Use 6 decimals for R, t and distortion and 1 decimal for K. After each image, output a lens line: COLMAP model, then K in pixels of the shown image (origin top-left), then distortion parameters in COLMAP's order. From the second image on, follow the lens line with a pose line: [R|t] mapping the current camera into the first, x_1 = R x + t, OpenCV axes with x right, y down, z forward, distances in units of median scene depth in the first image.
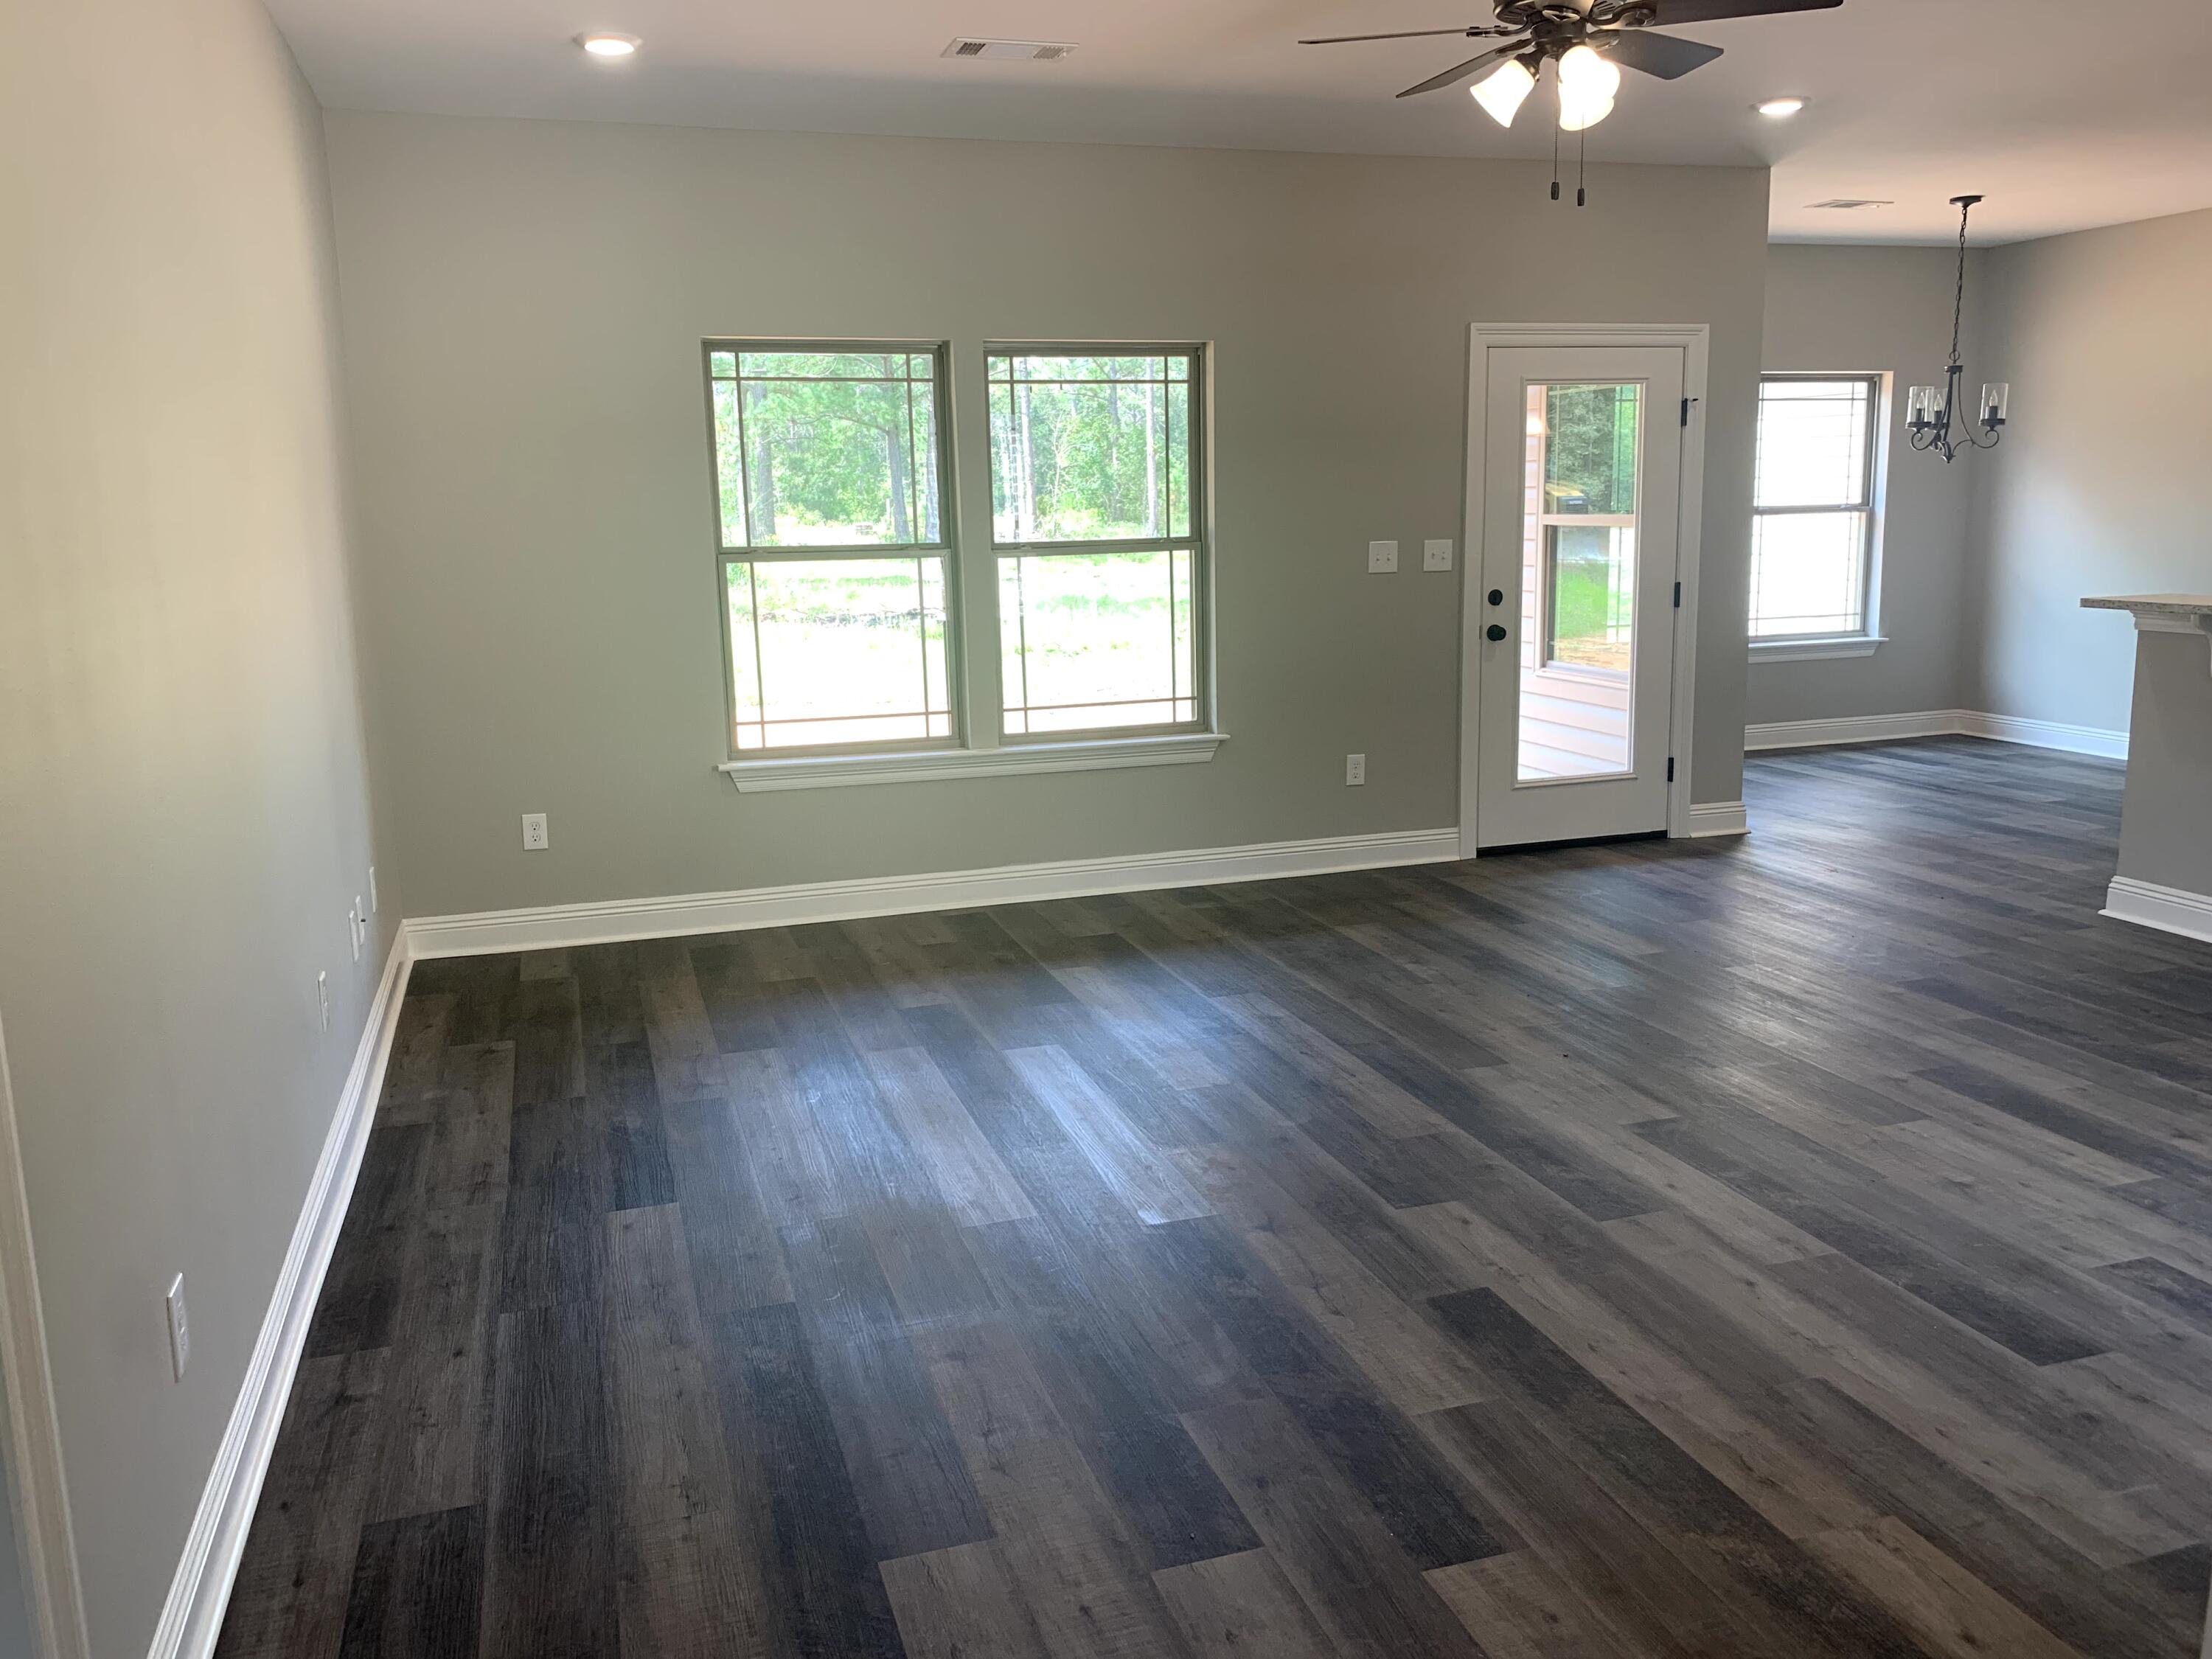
lens RADIAL K [[1700.6, 0, 1097.7], [0, 1700.6, 822.2], [0, 0, 1]] dist [0.038477, -0.048553]
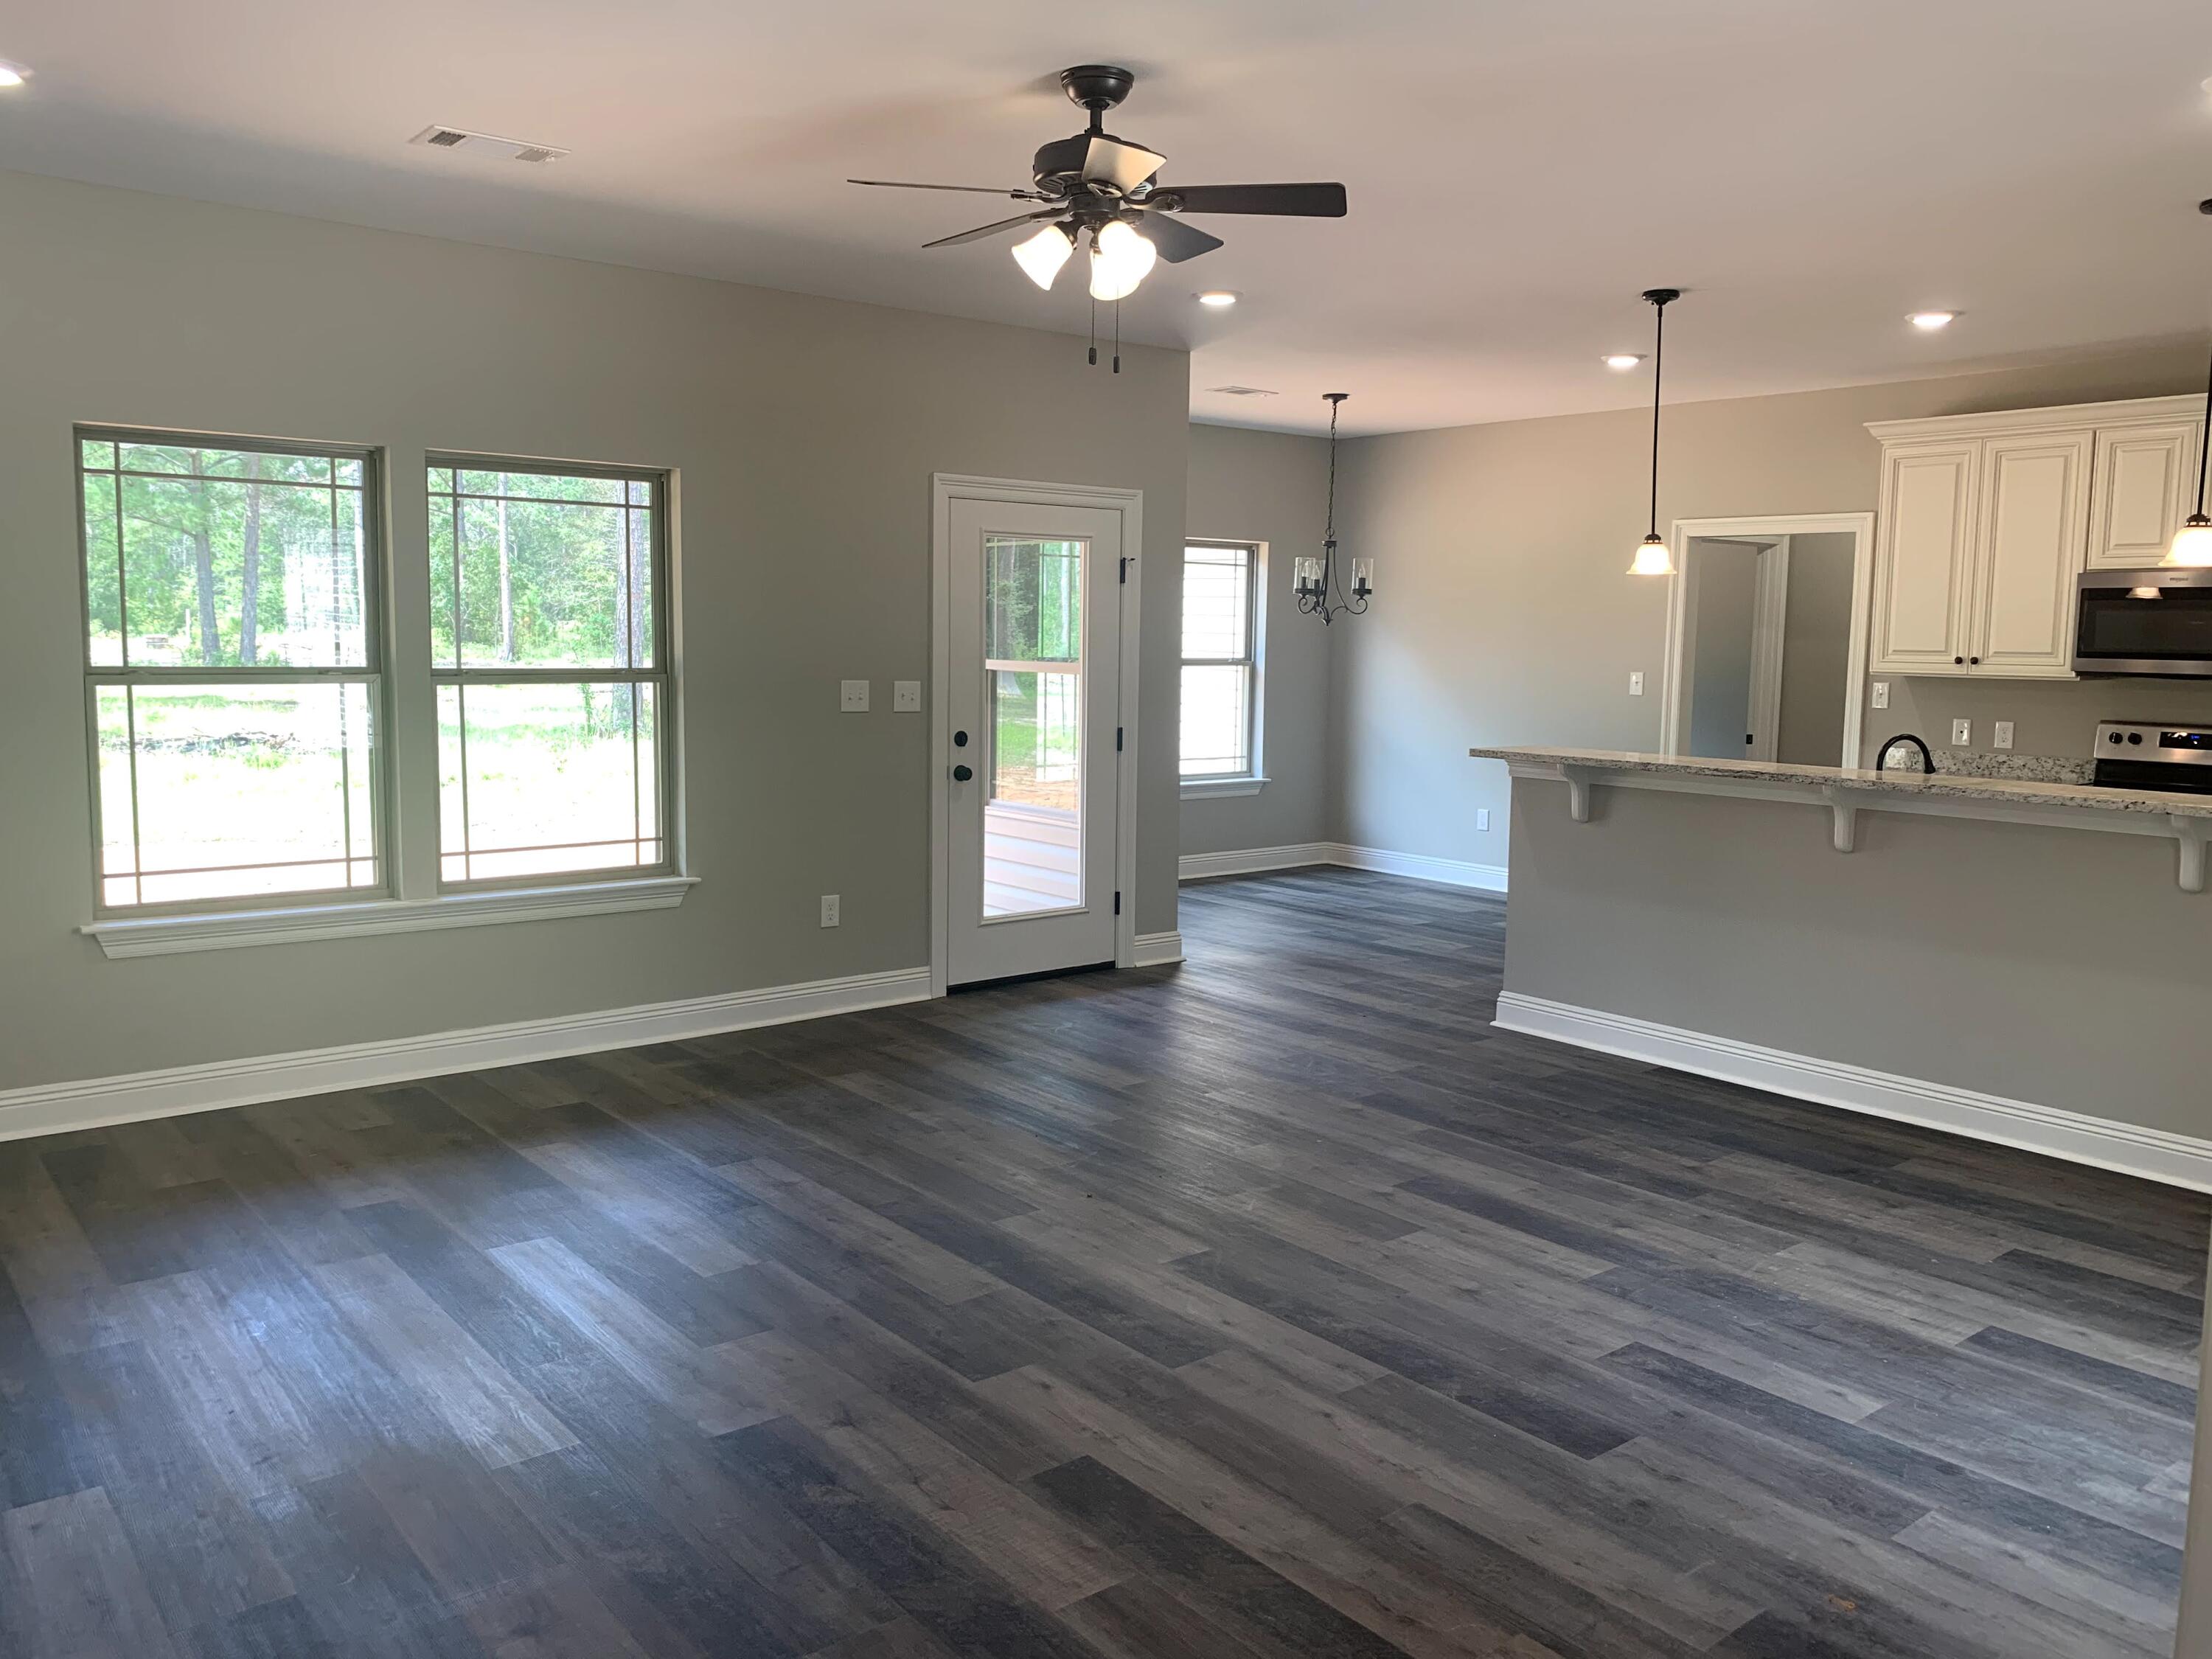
lens RADIAL K [[1700.6, 0, 1124.5], [0, 1700.6, 825.3], [0, 0, 1]] dist [0.038477, -0.048553]
pose [[0.927744, -0.004063, 0.373195, -0.071554], [0.032049, 0.997114, -0.068816, -0.010387], [-0.371839, 0.075805, 0.925197, 0.043428]]
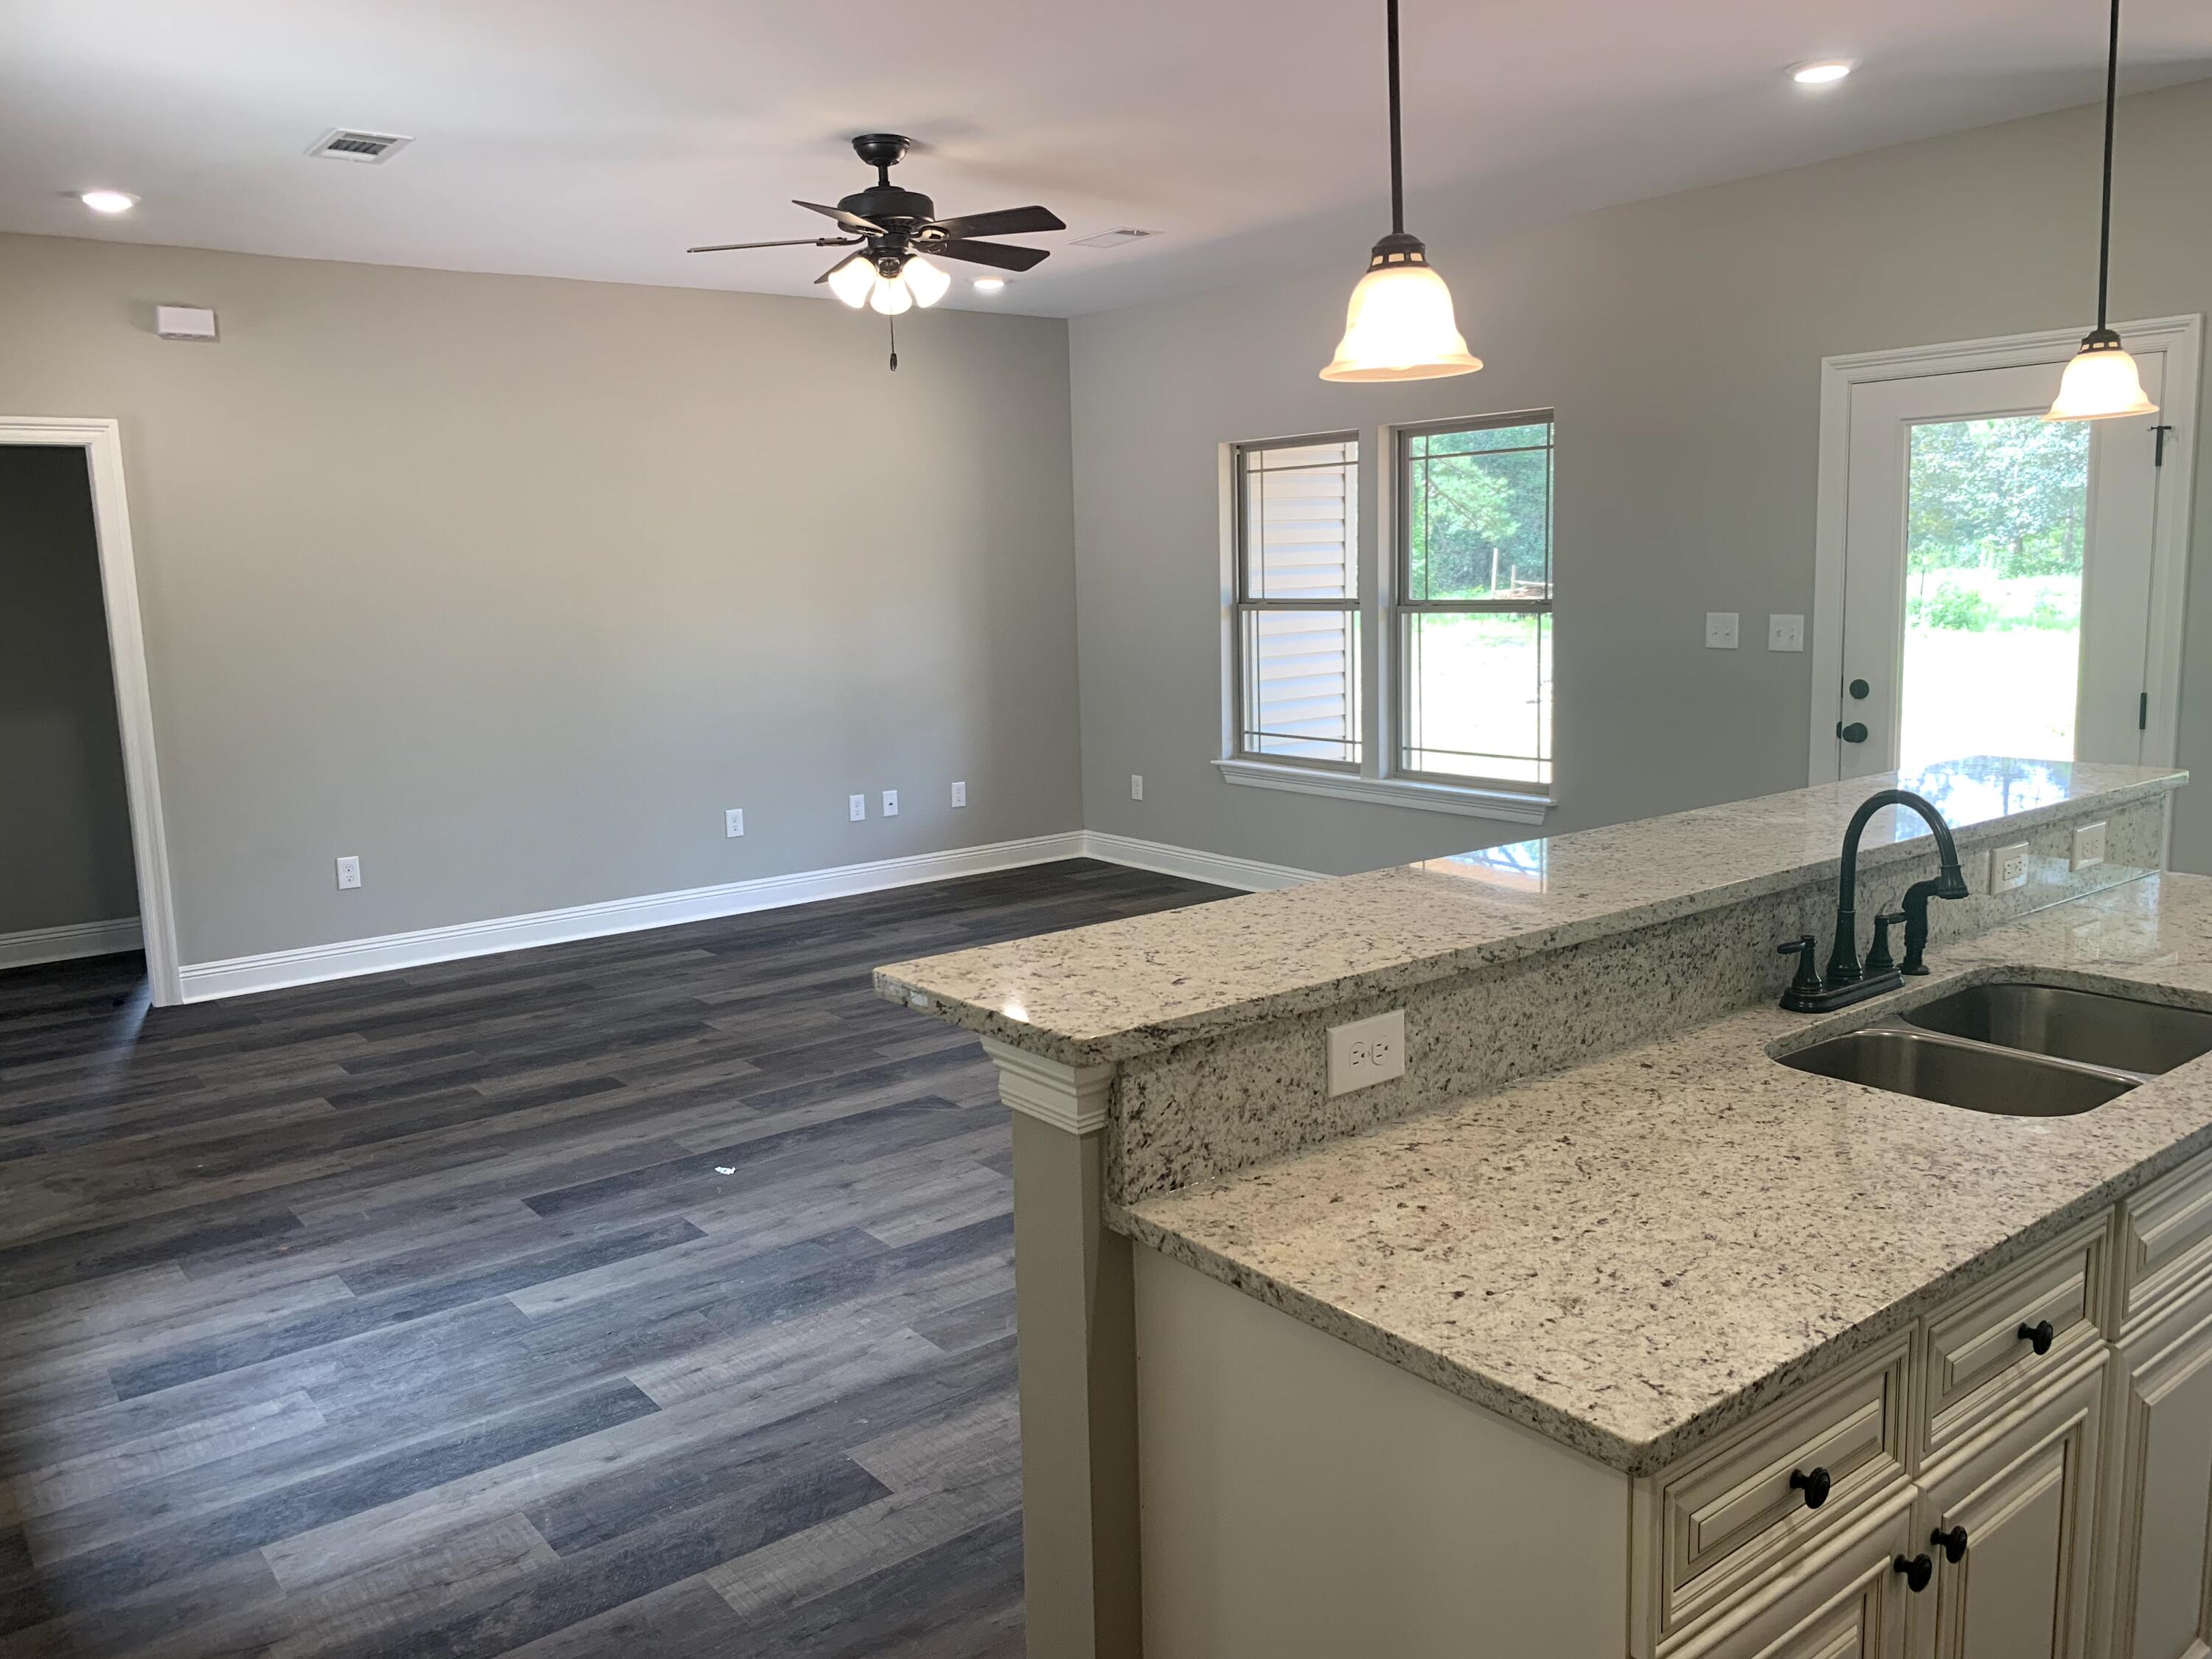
lens RADIAL K [[1700.6, 0, 1118.3], [0, 1700.6, 835.5], [0, 0, 1]] dist [0.038477, -0.048553]
pose [[0.345903, 0.163736, -0.923873, 1.169751], [-0.152844, 0.981336, 0.116695, -0.139558], [0.925737, 0.100843, 0.364473, 0.518193]]
